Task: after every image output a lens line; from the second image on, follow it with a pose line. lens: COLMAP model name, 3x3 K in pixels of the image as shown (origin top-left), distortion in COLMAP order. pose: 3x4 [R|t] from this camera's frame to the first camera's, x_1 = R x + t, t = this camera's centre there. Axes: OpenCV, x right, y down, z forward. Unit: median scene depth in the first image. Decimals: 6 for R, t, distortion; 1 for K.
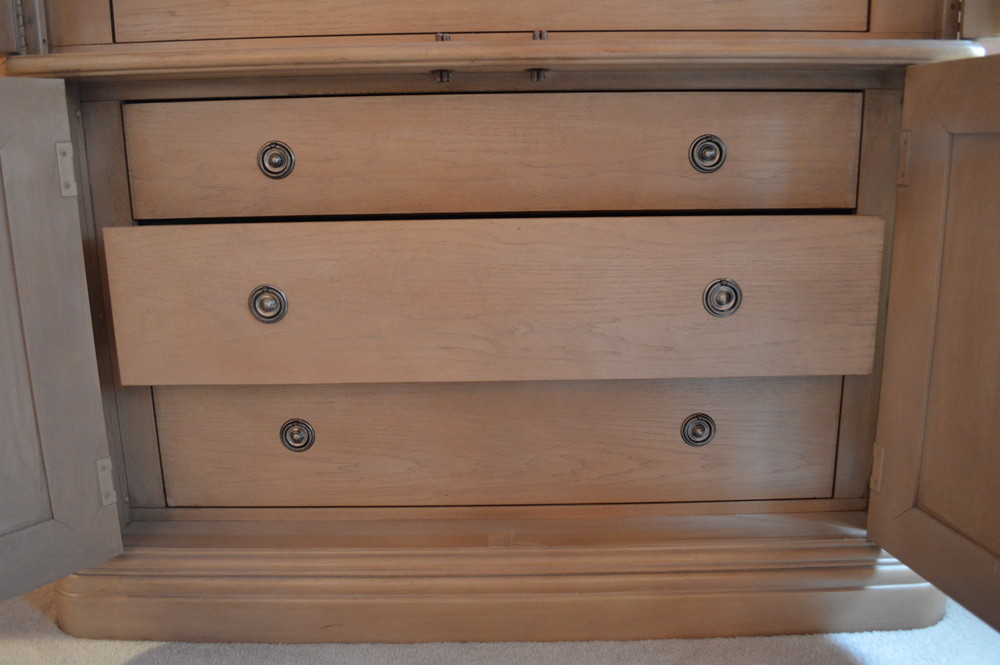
lens RADIAL K [[794.0, 0, 511.5], [0, 794.0, 328.6], [0, 0, 1]] dist [-0.089443, 0.015360]
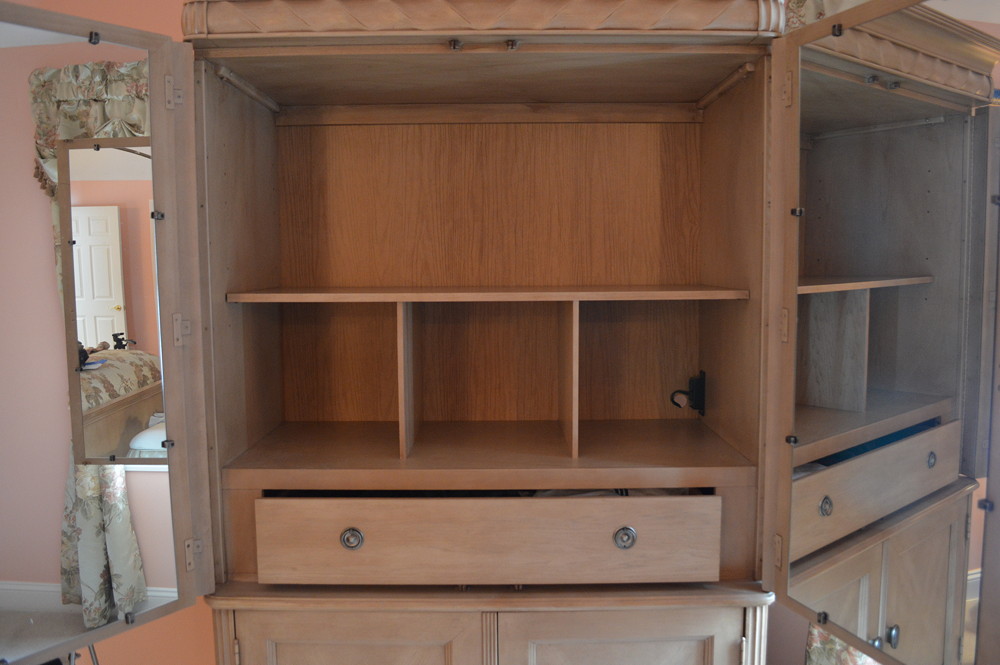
lens RADIAL K [[794.0, 0, 511.5], [0, 794.0, 328.6], [0, 0, 1]] dist [-0.089443, 0.015360]
pose [[0.999971, 0.007194, 0.002585, 0.012337], [-0.006768, 0.990409, -0.138004, -0.641658], [-0.003553, 0.137982, 0.990428, -0.740977]]
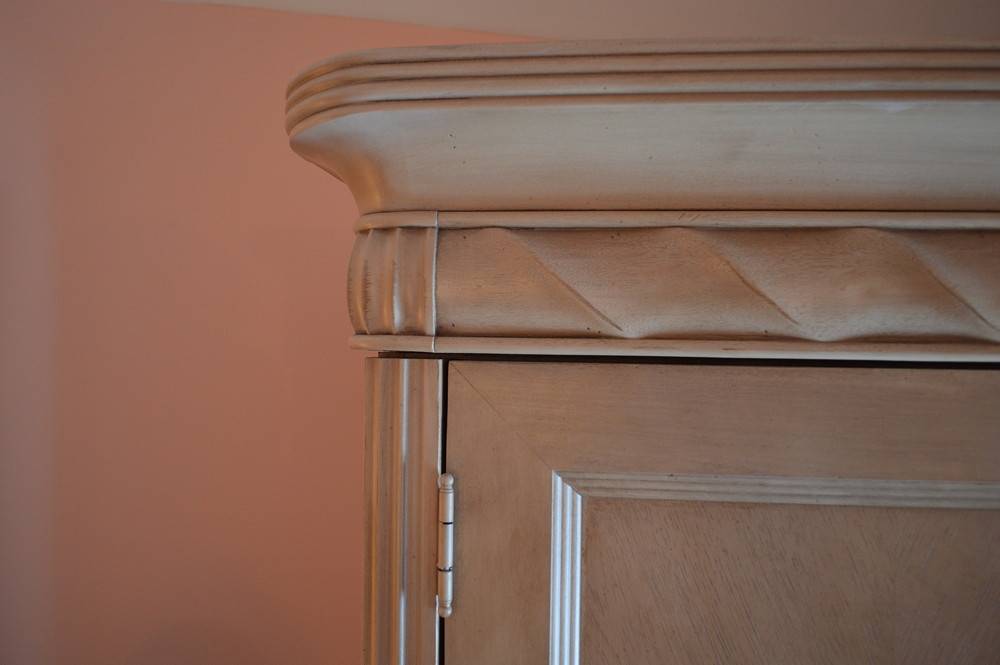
lens RADIAL K [[794.0, 0, 511.5], [0, 794.0, 328.6], [0, 0, 1]] dist [-0.089443, 0.015360]
pose [[0.991365, 0.021587, -0.129341, -0.463534], [-0.053450, 0.967220, -0.248251, -1.288533], [0.119743, 0.253020, 0.960022, 0.211134]]
